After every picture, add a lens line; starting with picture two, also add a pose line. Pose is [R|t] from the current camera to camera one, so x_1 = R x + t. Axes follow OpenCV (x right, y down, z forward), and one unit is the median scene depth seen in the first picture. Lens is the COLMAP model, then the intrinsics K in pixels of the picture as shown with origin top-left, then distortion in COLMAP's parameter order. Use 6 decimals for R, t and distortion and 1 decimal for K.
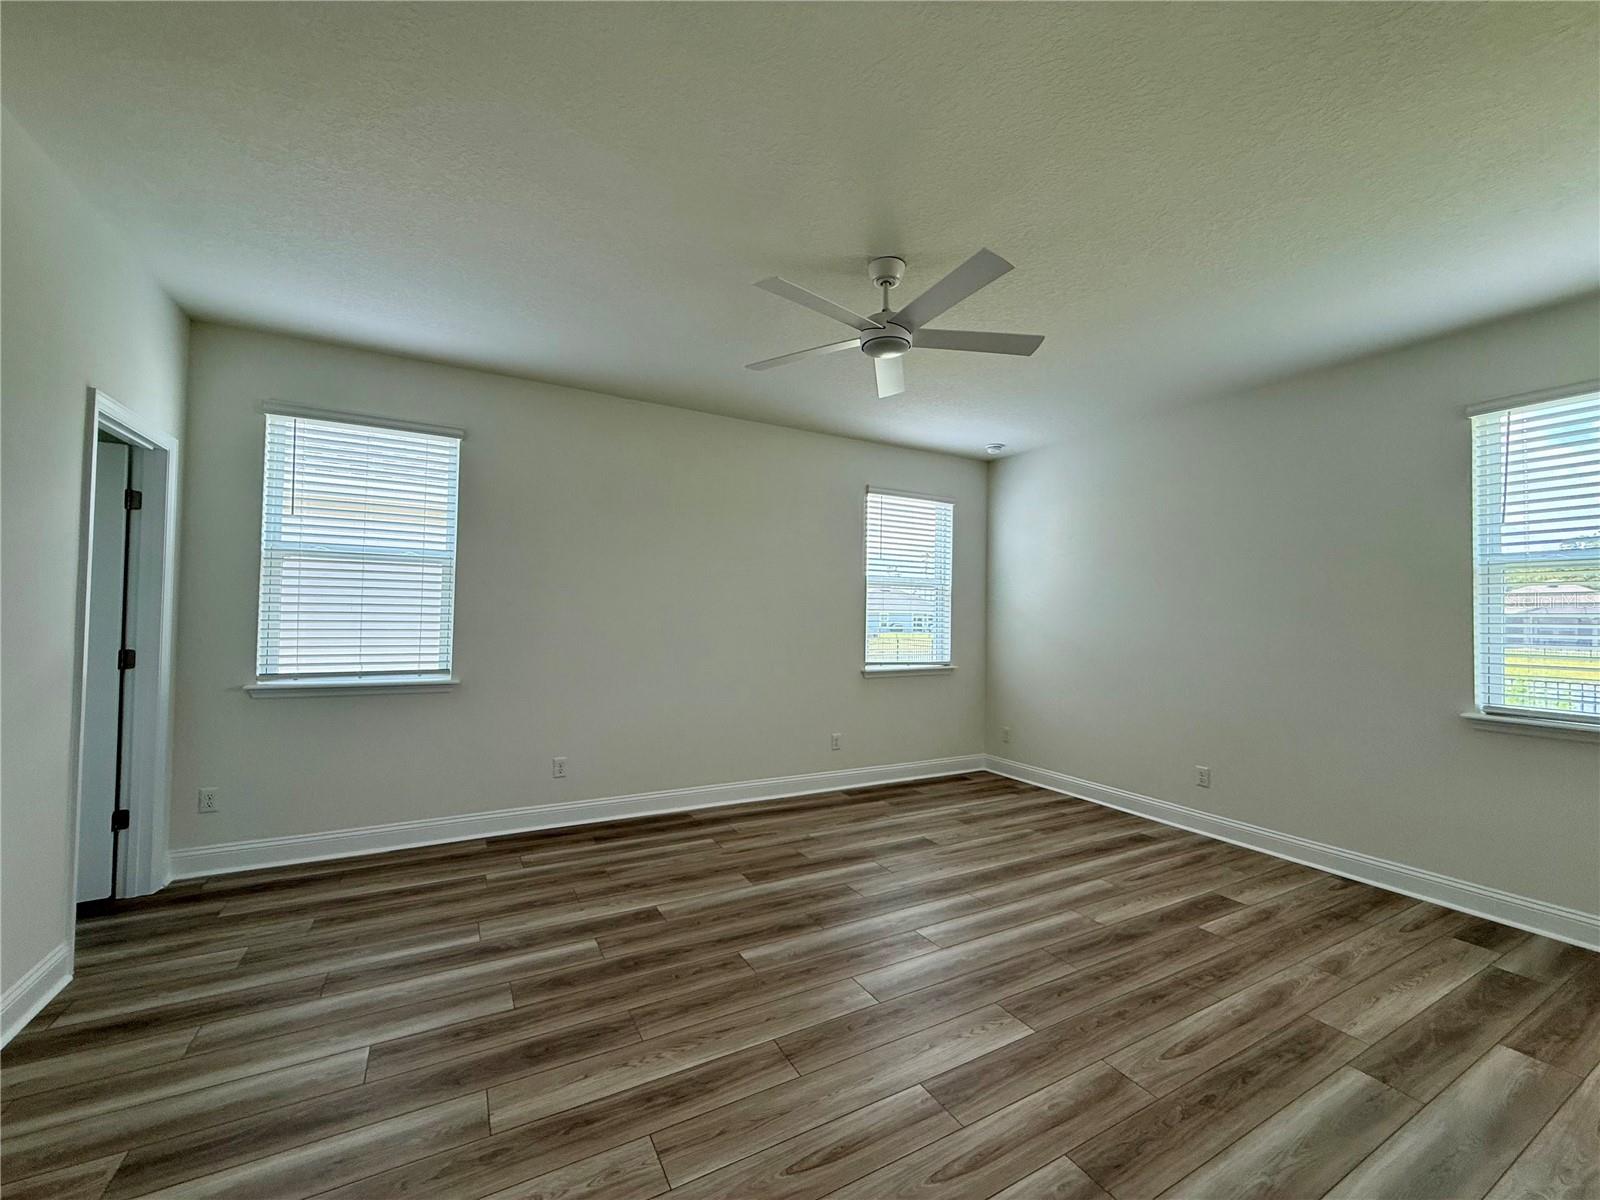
lens RADIAL K [[637.5, 0, 795.0], [0, 637.5, 600.9], [0, 0, 1]] dist [0.000489, 0.000179]
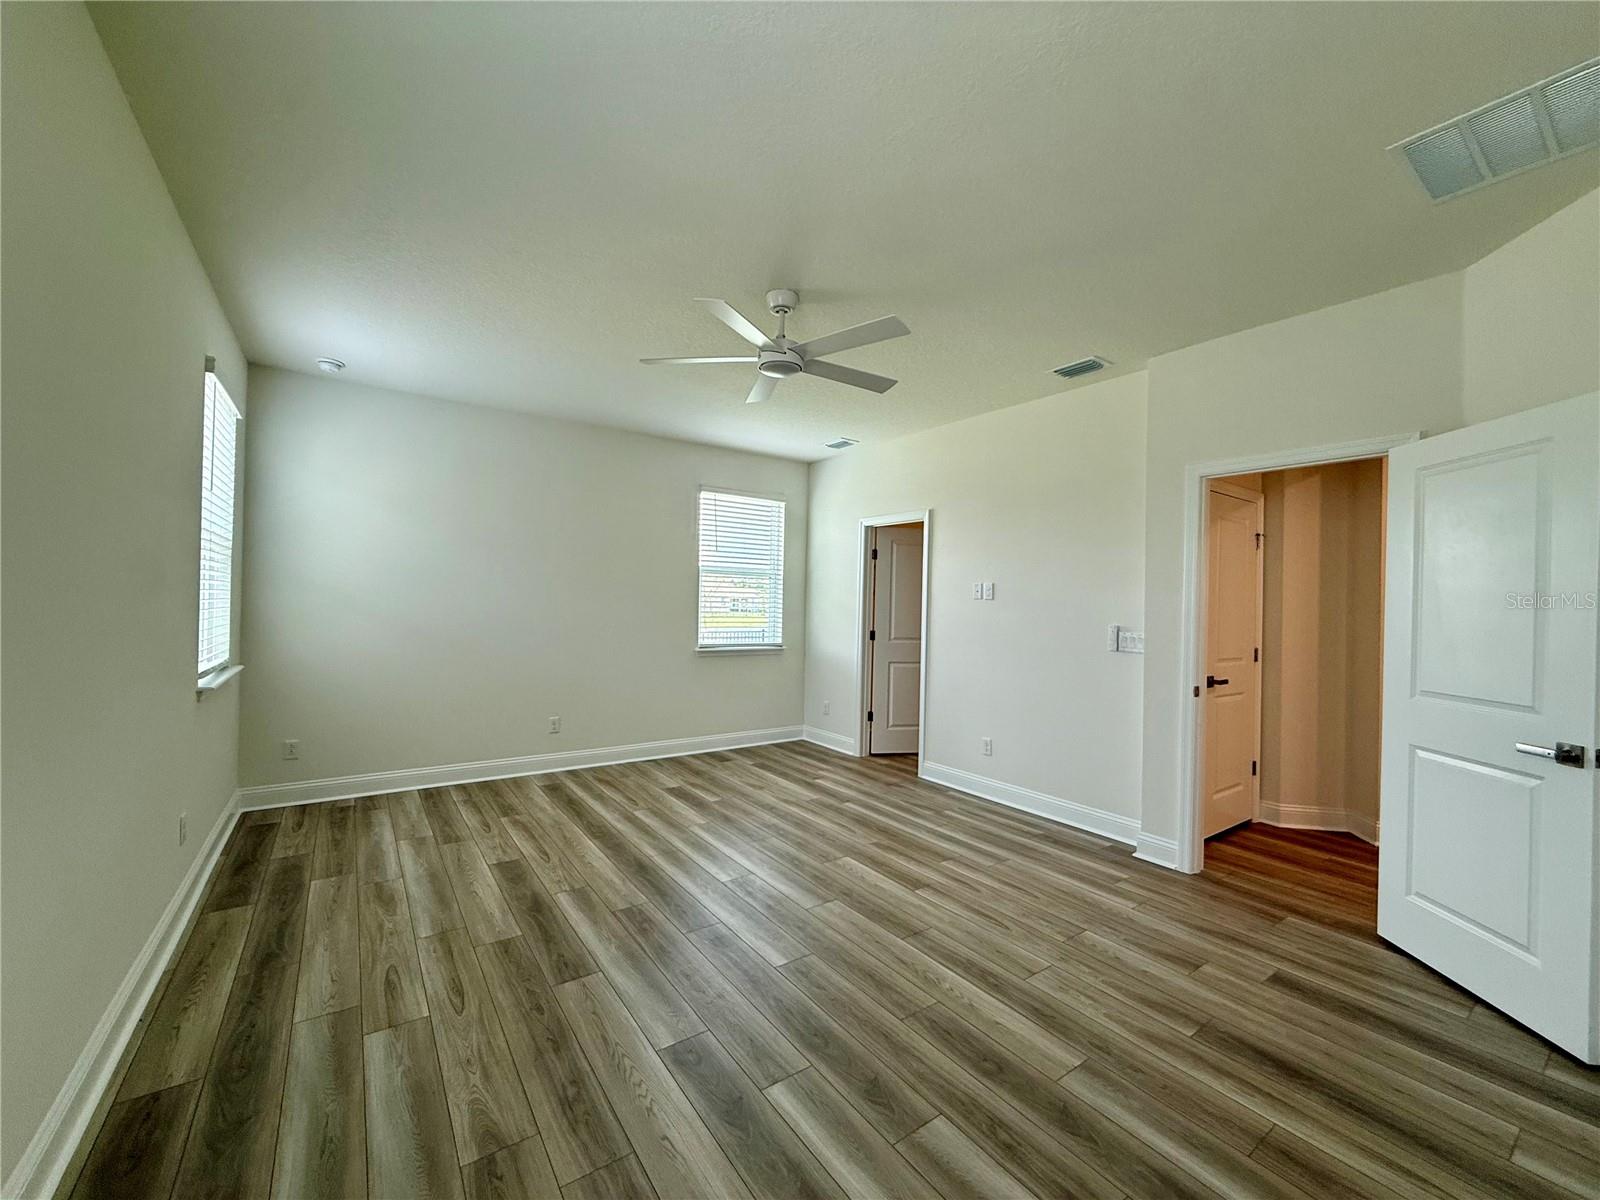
lens RADIAL K [[637.5, 0, 795.0], [0, 637.5, 600.9], [0, 0, 1]] dist [0.000489, 0.000179]
pose [[-0.110945, -0.015043, 0.993713, -0.855379], [-0.050250, 0.998691, 0.009508, 0.000306], [-0.992555, -0.048879, -0.111555, 0.926527]]
